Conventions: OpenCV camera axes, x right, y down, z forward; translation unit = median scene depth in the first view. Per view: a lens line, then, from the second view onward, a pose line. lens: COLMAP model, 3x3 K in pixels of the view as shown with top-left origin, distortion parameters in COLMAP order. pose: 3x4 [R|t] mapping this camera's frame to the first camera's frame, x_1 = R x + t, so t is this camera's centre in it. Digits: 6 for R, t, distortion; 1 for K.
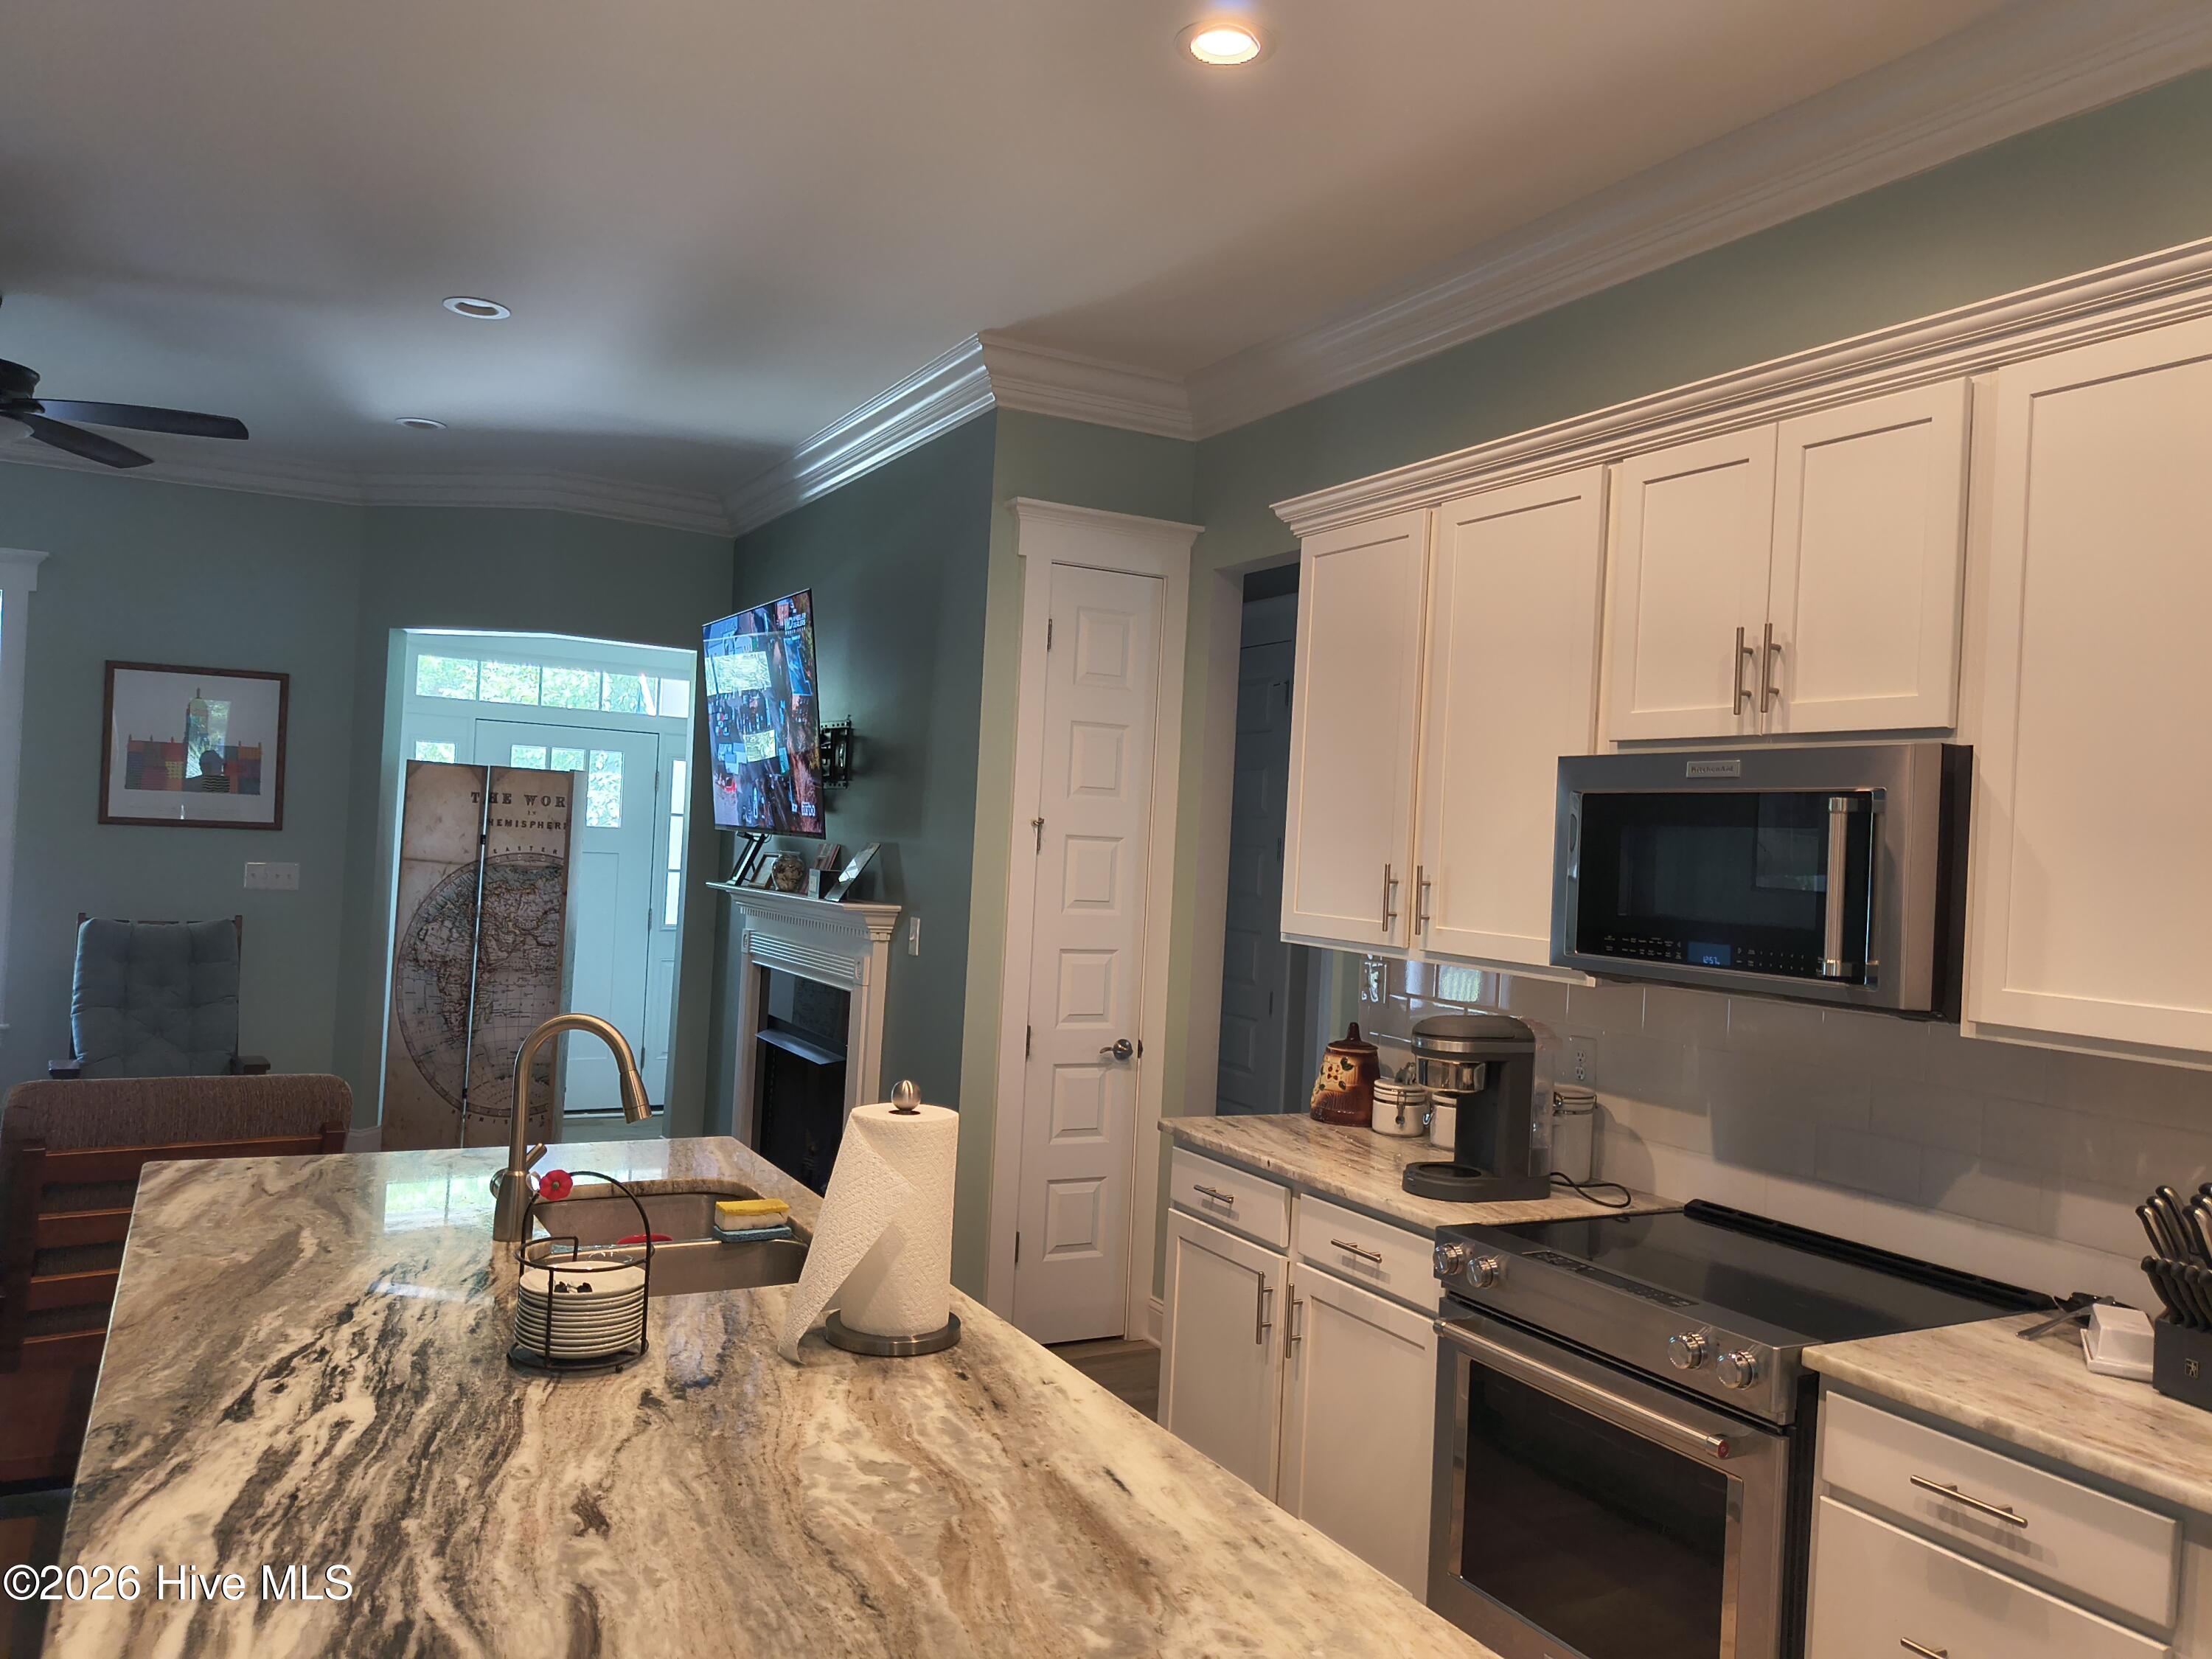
lens RADIAL K [[1617.8, 0, 1106.0], [0, 1617.8, 829.5], [0, 0, 1]] dist [0.007139, 0.000034]
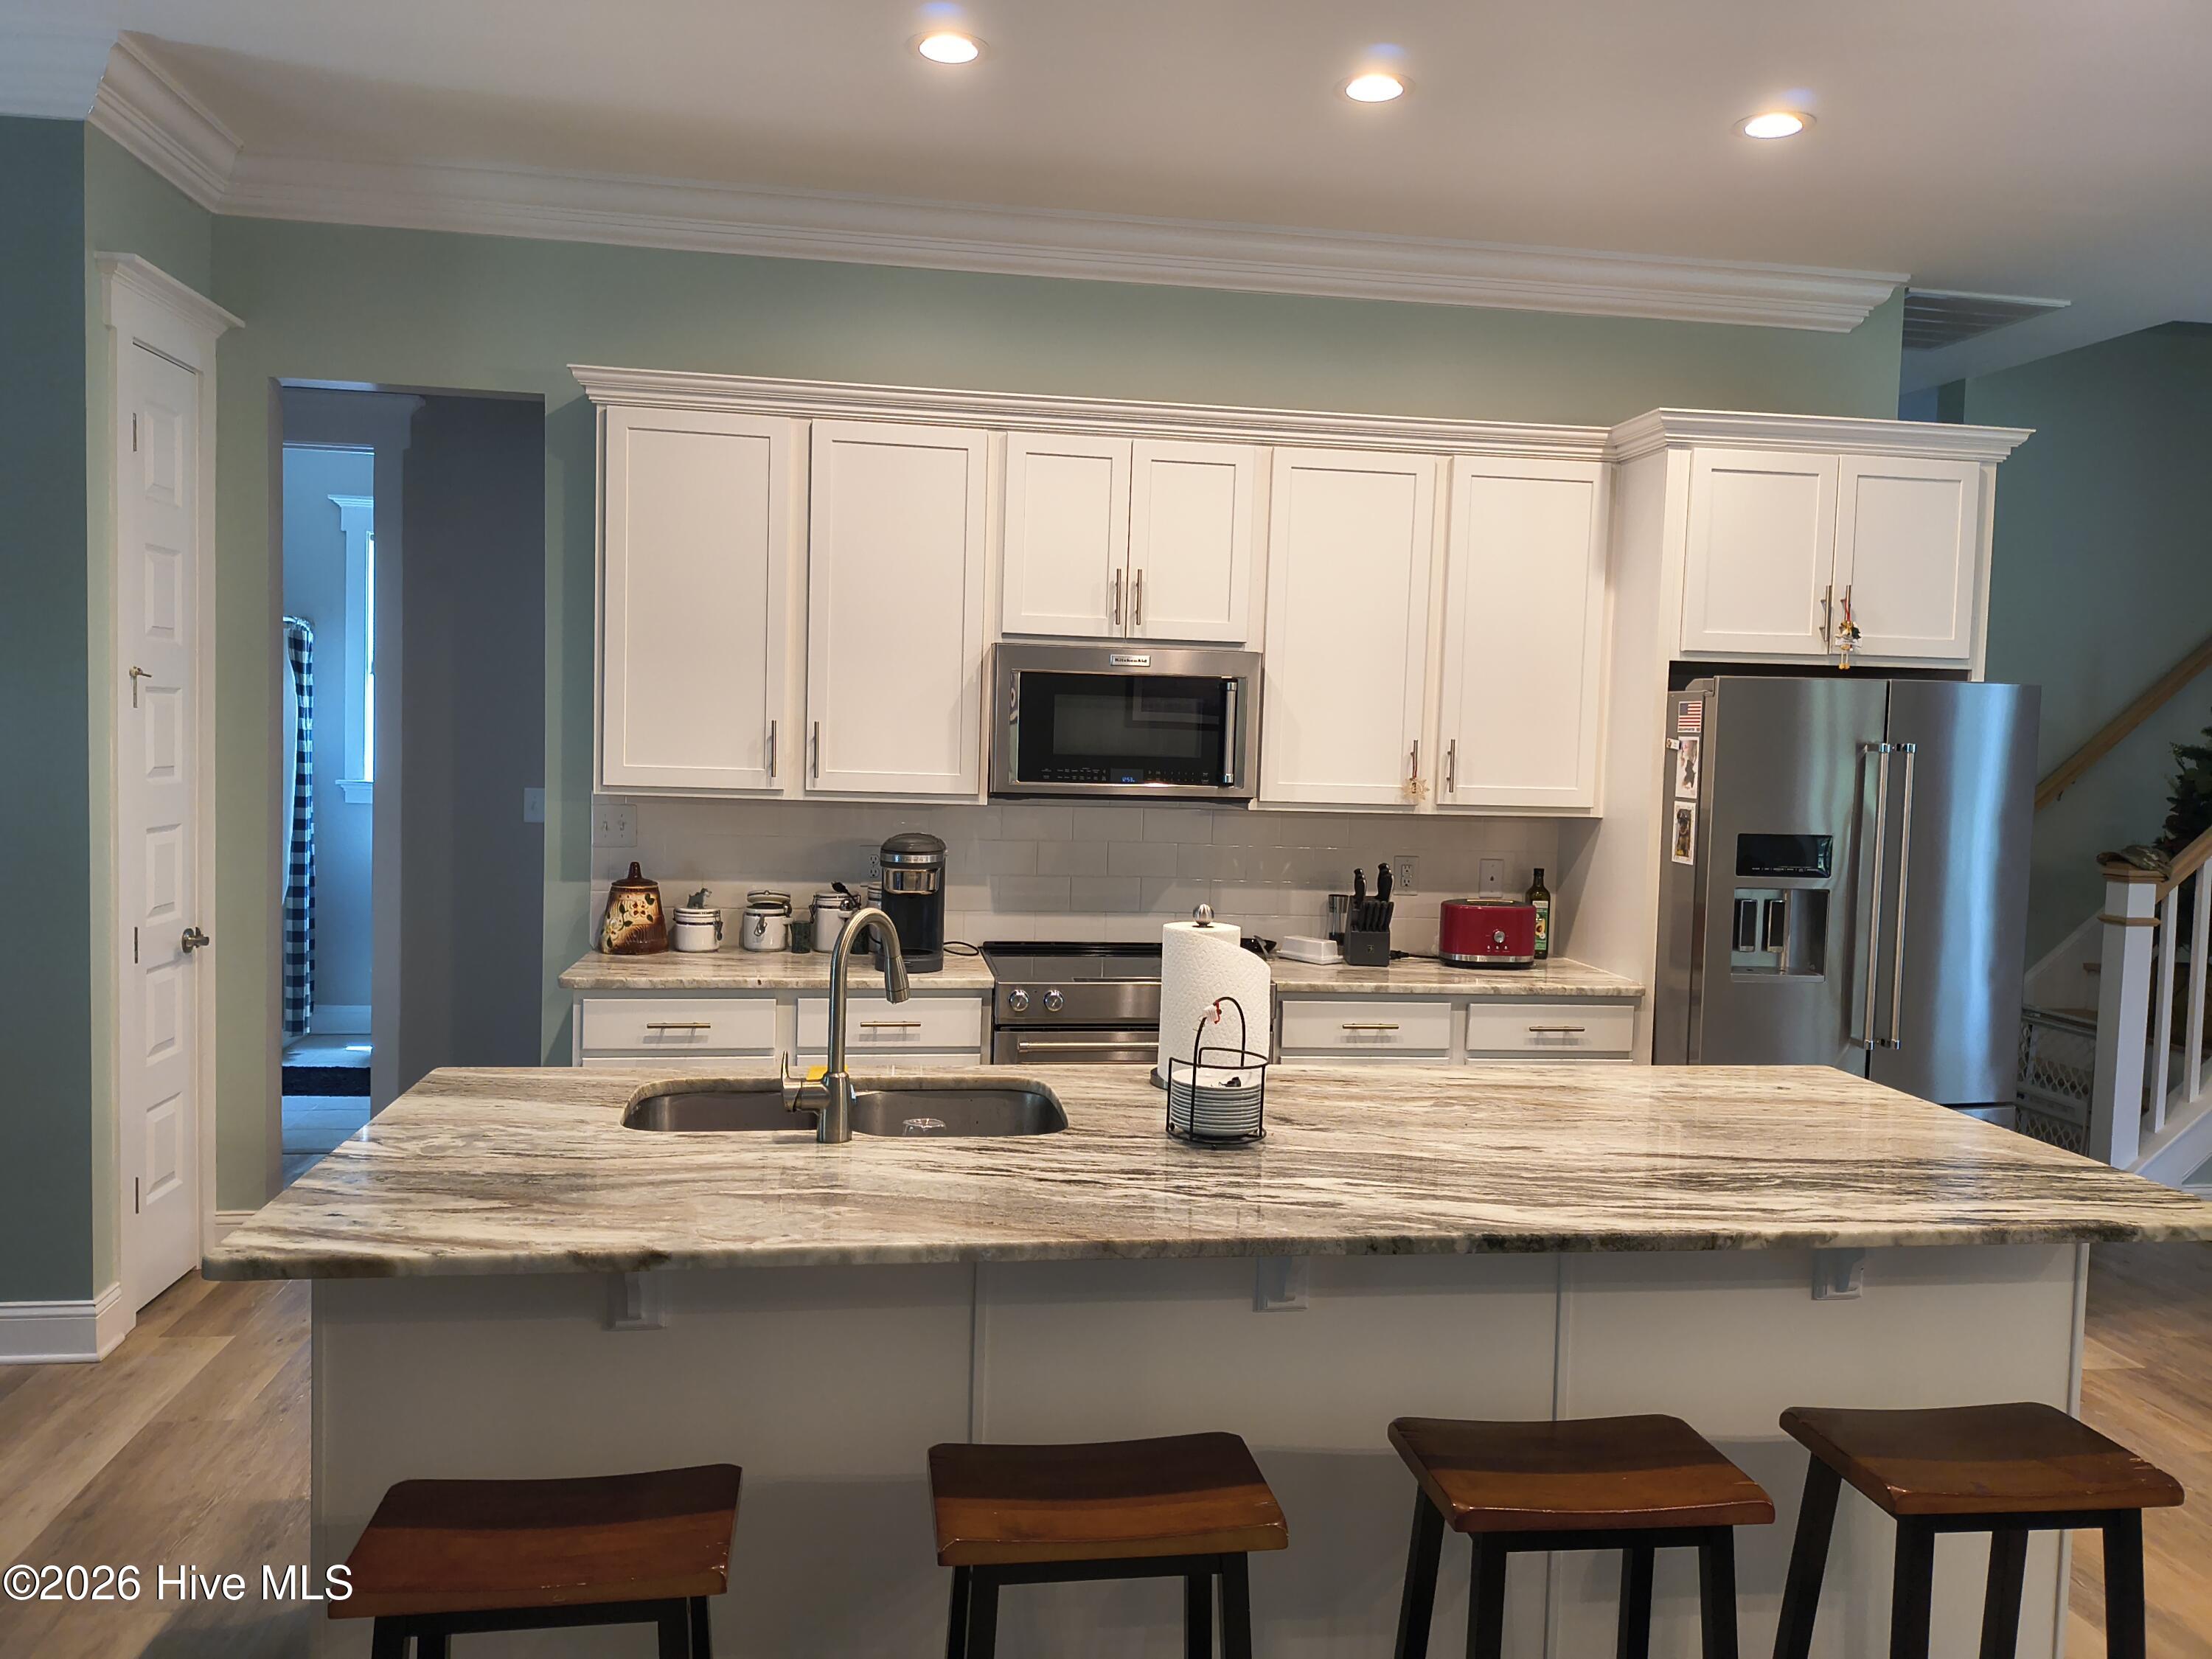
lens RADIAL K [[1621.2, 0, 1095.9], [0, 1621.2, 834.2], [0, 0, 1]] dist [0.105630, -0.144932]
pose [[0.336897, -0.100115, 0.936204, -1.587633], [-0.019922, 0.993350, 0.113395, -0.065703], [-0.941331, -0.056853, 0.332662, 0.678087]]
